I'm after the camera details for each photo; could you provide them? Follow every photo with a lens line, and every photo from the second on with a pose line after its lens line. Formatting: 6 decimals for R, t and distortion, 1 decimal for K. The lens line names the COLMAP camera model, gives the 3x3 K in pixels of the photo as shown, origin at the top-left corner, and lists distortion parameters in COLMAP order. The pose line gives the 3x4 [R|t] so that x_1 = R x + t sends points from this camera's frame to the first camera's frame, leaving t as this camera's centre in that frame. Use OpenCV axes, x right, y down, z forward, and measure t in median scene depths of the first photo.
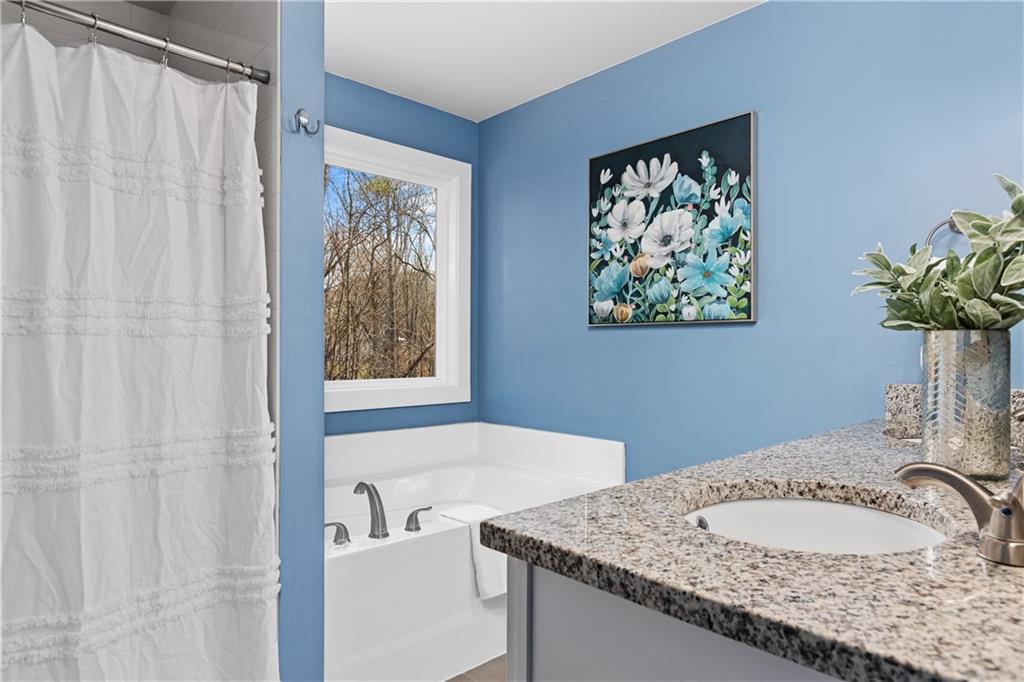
lens RADIAL K [[607.1, 0, 514.3], [0, 607.1, 340.2], [0, 0, 1]] dist [-0.005149, -0.000065]
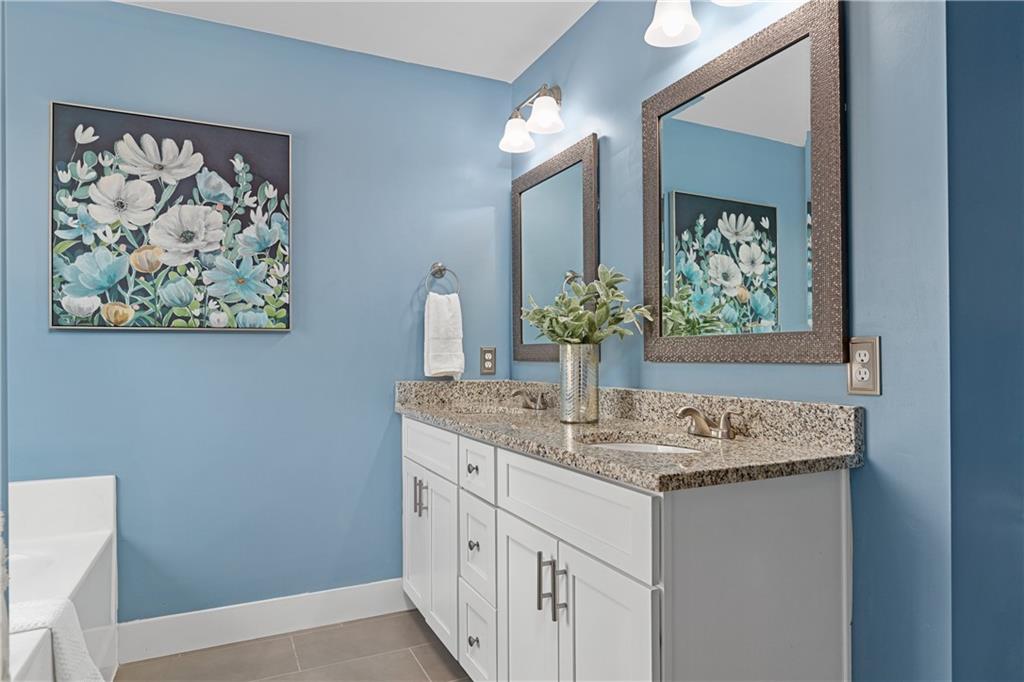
lens RADIAL K [[607.1, 0, 514.9], [0, 607.1, 346.8], [0, 0, 1]] dist [-0.005149, -0.000065]
pose [[0.297206, 0.008225, 0.954778, -0.463670], [-0.004022, 0.999965, -0.007363, 0.002674], [-0.954805, -0.001652, 0.297228, 0.275812]]
